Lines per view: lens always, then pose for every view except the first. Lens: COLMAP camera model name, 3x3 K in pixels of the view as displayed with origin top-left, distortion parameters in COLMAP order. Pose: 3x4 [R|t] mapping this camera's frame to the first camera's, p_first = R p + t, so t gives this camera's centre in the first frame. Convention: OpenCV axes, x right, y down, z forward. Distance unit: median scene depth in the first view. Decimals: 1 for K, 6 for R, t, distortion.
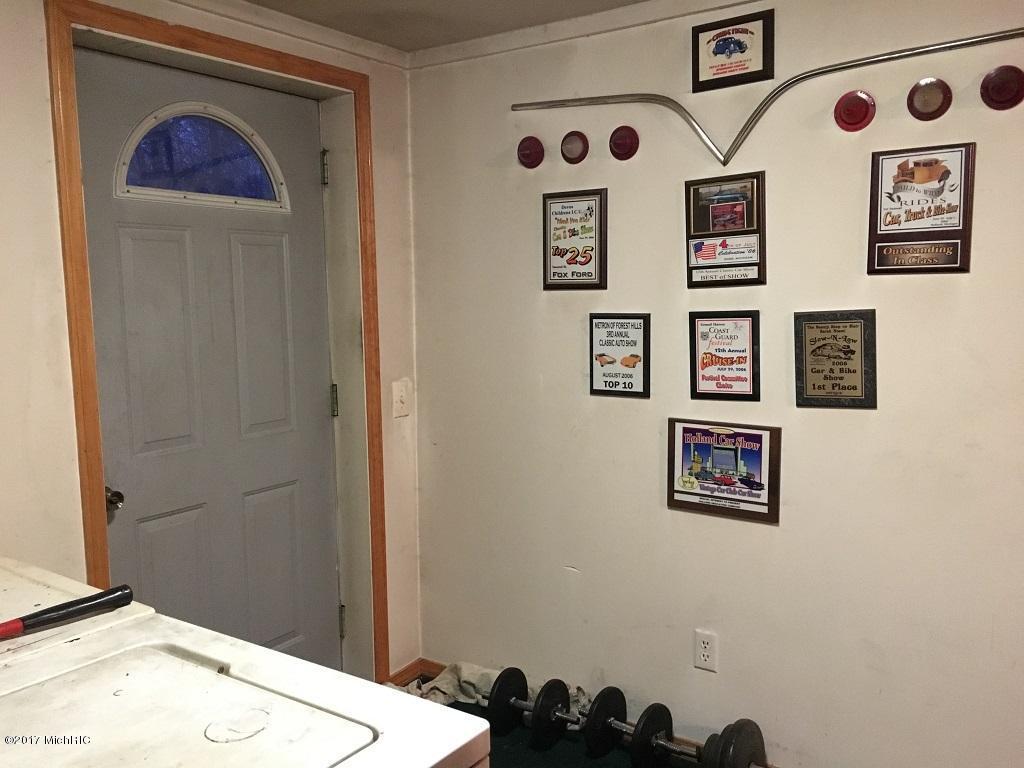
lens RADIAL K [[860.9, 0, 508.9], [0, 860.9, 380.9], [0, 0, 1]] dist [0.077052, -0.098938]
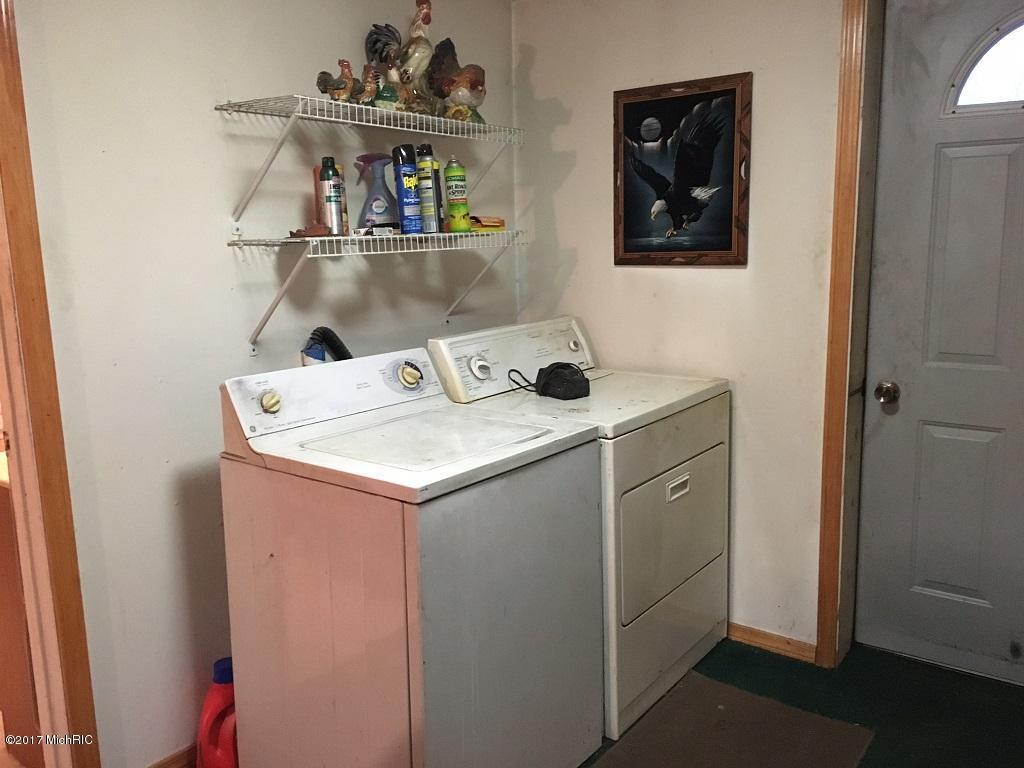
lens RADIAL K [[860.9, 0, 508.9], [0, 860.9, 380.9], [0, 0, 1]] dist [0.077052, -0.098938]
pose [[-0.017778, 0.189550, -0.981710, 0.641974], [-0.080724, 0.978388, 0.190370, -0.055519], [0.996578, 0.082632, -0.002093, 0.476982]]
